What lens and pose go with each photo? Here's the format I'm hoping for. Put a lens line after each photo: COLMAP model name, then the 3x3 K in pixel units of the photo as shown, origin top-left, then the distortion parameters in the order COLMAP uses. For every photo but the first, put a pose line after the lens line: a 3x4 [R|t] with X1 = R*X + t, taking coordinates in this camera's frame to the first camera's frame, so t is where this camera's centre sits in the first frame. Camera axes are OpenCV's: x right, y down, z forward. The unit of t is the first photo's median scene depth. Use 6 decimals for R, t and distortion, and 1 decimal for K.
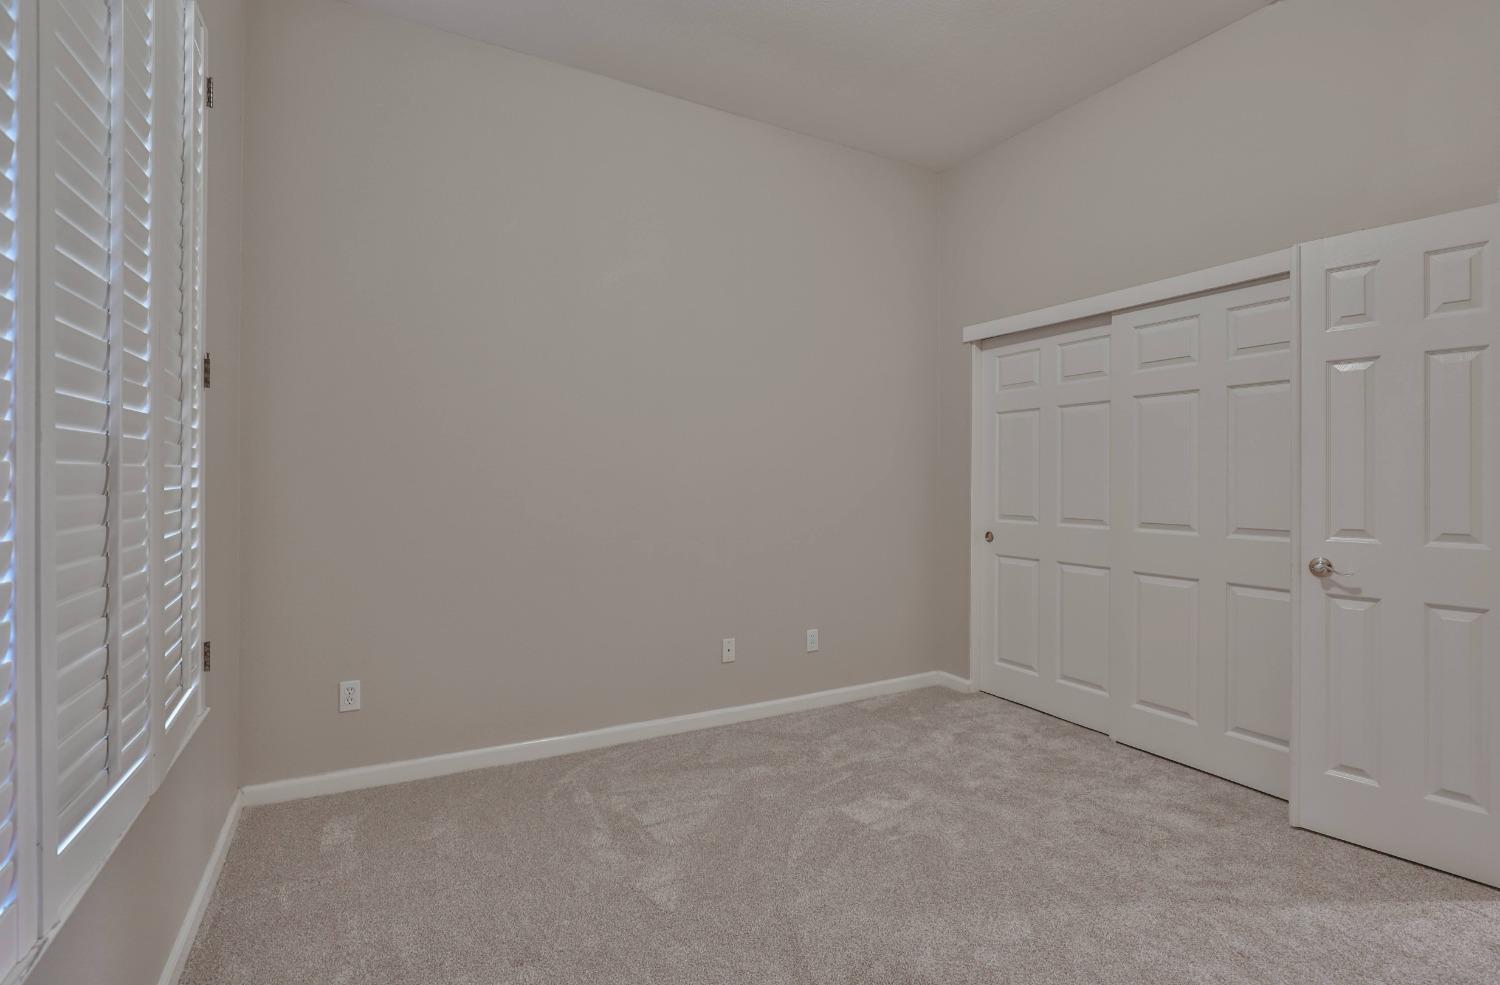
lens RADIAL K [[689.5, 0, 754.2], [0, 689.5, 482.8], [0, 0, 1]] dist [-0.016268, 0.001958]
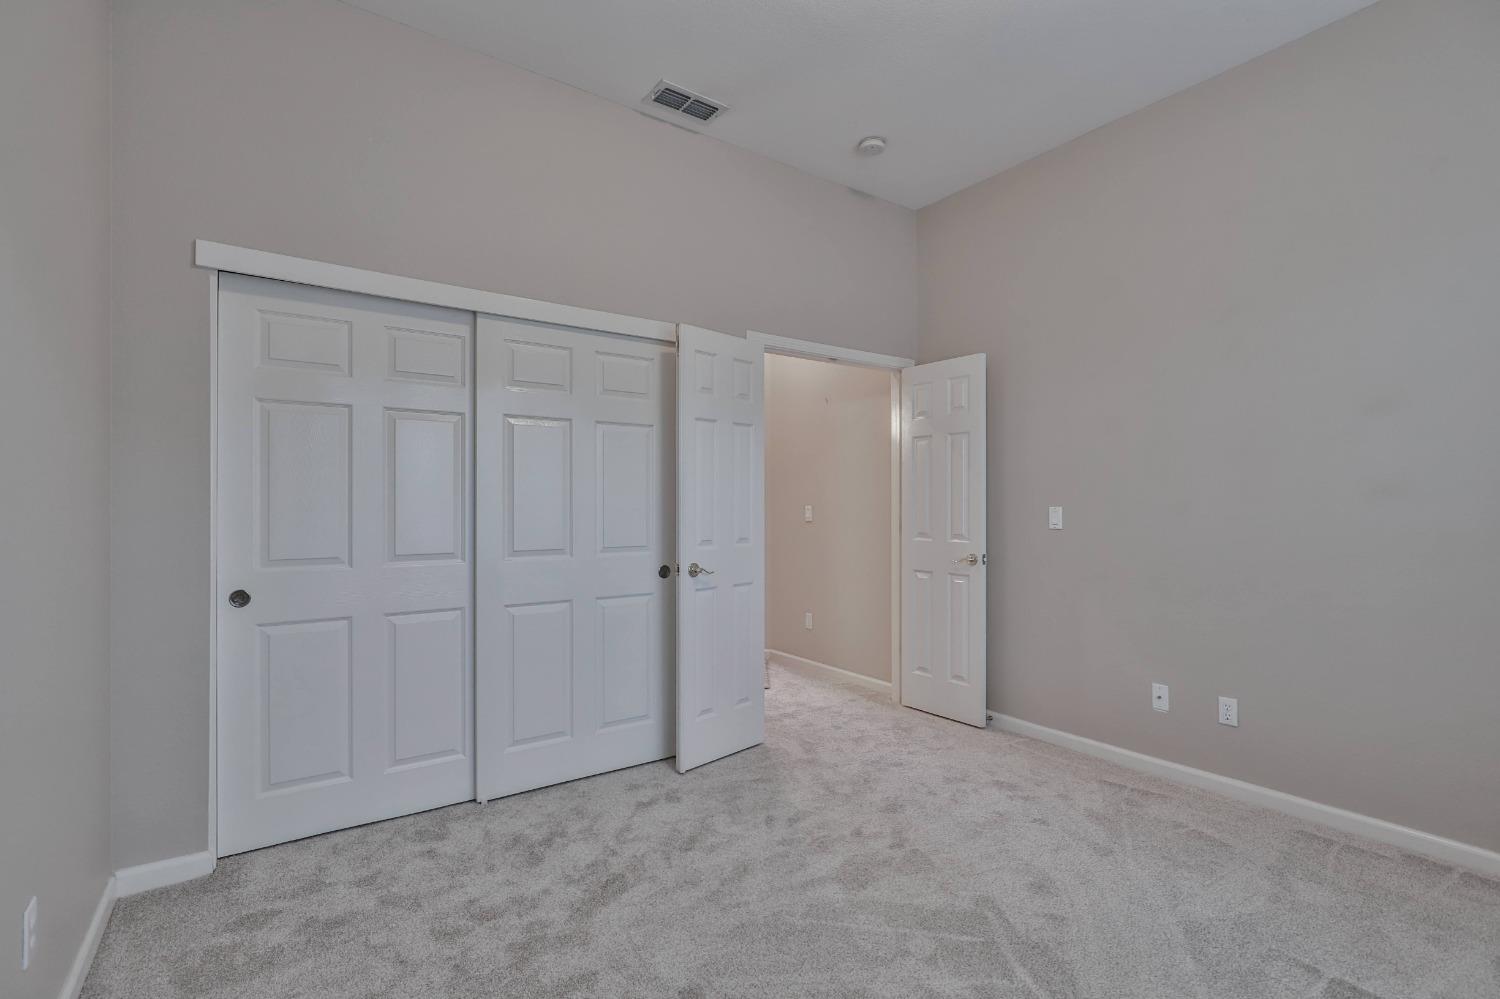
lens RADIAL K [[689.5, 0, 753.2], [0, 689.5, 505.1], [0, 0, 1]] dist [-0.016268, 0.001958]
pose [[-0.109686, -0.005183, 0.993953, -0.342103], [0.004563, 0.999973, 0.005718, -0.006148], [-0.993956, 0.005162, -0.109659, 0.669963]]
